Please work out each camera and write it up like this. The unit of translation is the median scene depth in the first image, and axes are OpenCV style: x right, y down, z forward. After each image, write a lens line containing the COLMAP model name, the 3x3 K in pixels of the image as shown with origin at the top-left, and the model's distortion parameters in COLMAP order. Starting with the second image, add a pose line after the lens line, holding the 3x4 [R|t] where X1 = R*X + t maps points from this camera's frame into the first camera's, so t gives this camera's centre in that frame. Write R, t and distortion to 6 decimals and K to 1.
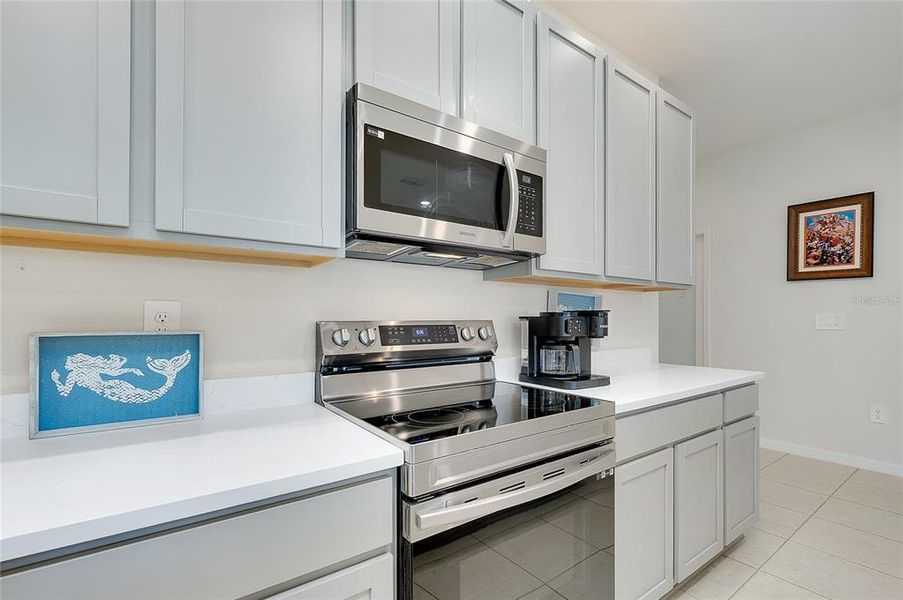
lens RADIAL K [[408.8, 0, 450.4], [0, 408.8, 322.5], [0, 0, 1]] dist [-0.002594, -0.000149]
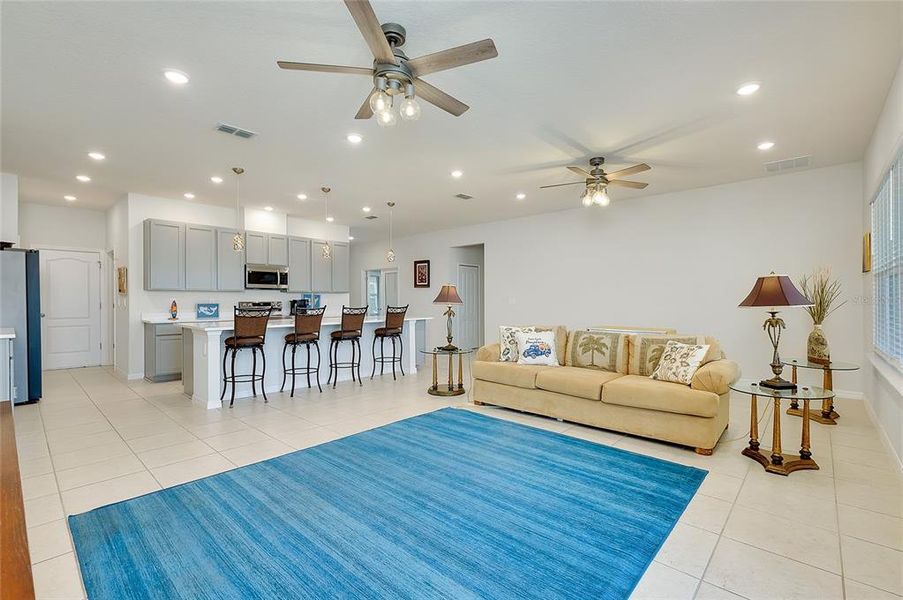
lens RADIAL K [[404.1, 0, 452.6], [0, 404.1, 305.3], [0, 0, 1]] dist [-0.006905, -0.000222]
pose [[0.978995, -0.002423, 0.203869, 1.128819], [0.000771, 0.999966, 0.008182, 0.001759], [-0.203882, -0.007853, 0.978964, -4.025127]]
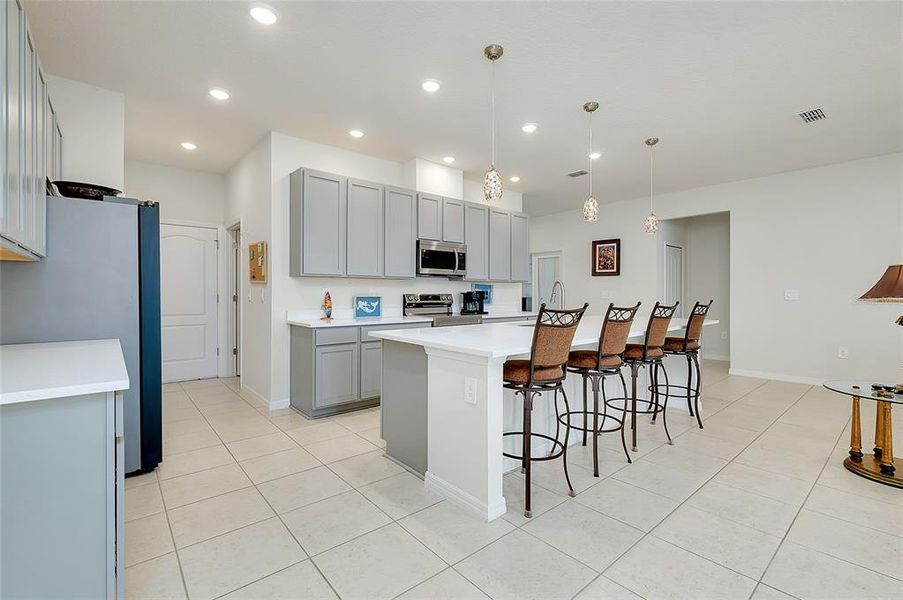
lens RADIAL K [[399.9, 0, 454.3], [0, 399.9, 296.9], [0, 0, 1]] dist [-0.001078, -0.000222]
pose [[0.996535, 0.004650, 0.083046, -0.147253], [-0.005067, 0.999976, 0.004818, 0.003533], [-0.083022, -0.005222, 0.996534, -2.298740]]
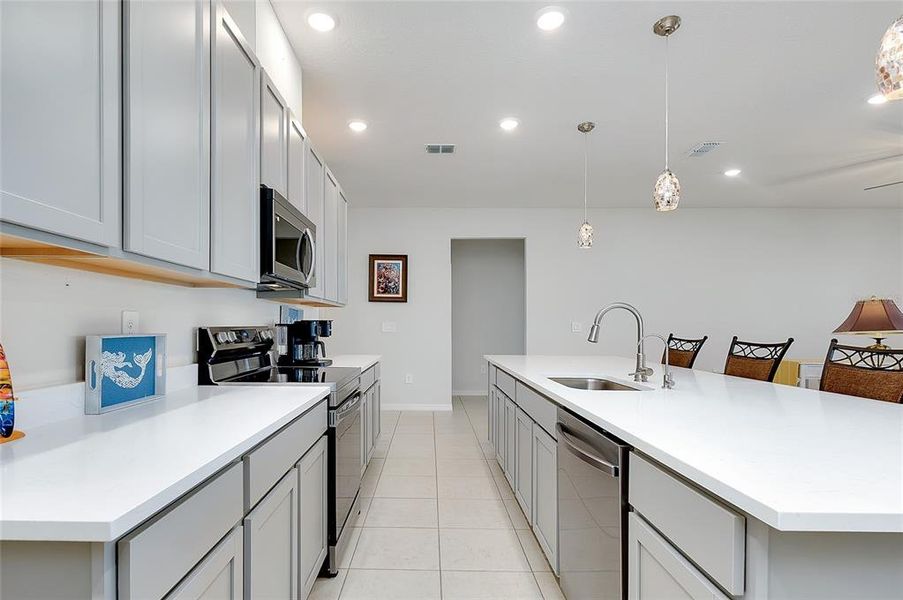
lens RADIAL K [[441.6, 0, 423.6], [0, 441.6, 329.5], [0, 0, 1]] dist [-0.000275, -0.000110]
pose [[0.601267, -0.002468, 0.799044, -0.922666], [-0.000313, 0.999994, 0.003325, 0.000193], [-0.799048, -0.002250, 0.601263, -0.441562]]
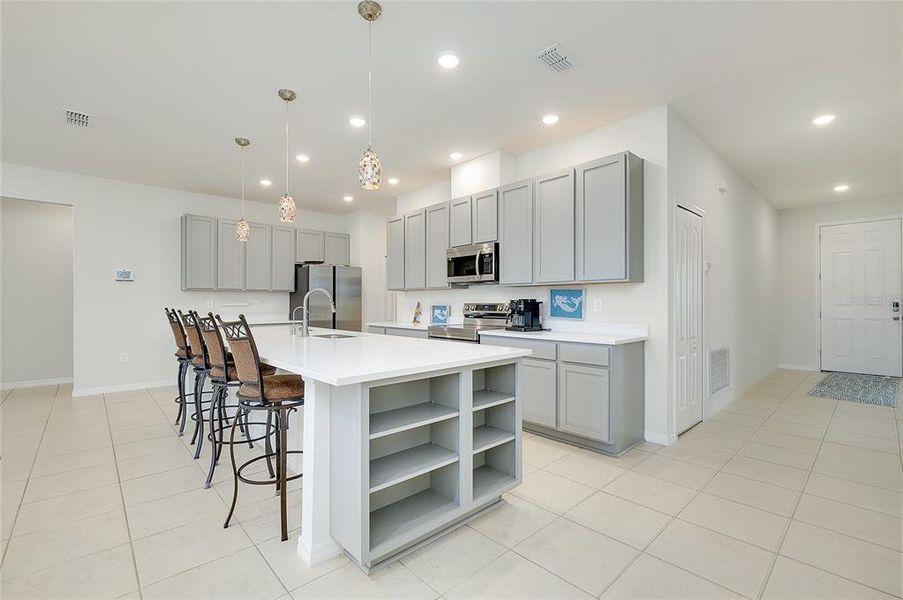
lens RADIAL K [[399.9, 0, 454.3], [0, 399.9, 296.9], [0, 0, 1]] dist [-0.001078, -0.000222]
pose [[0.118041, -0.011504, -0.992942, 2.796321], [-0.003098, 0.999924, -0.011954, -0.014144], [0.993004, 0.004488, 0.117996, 0.394999]]
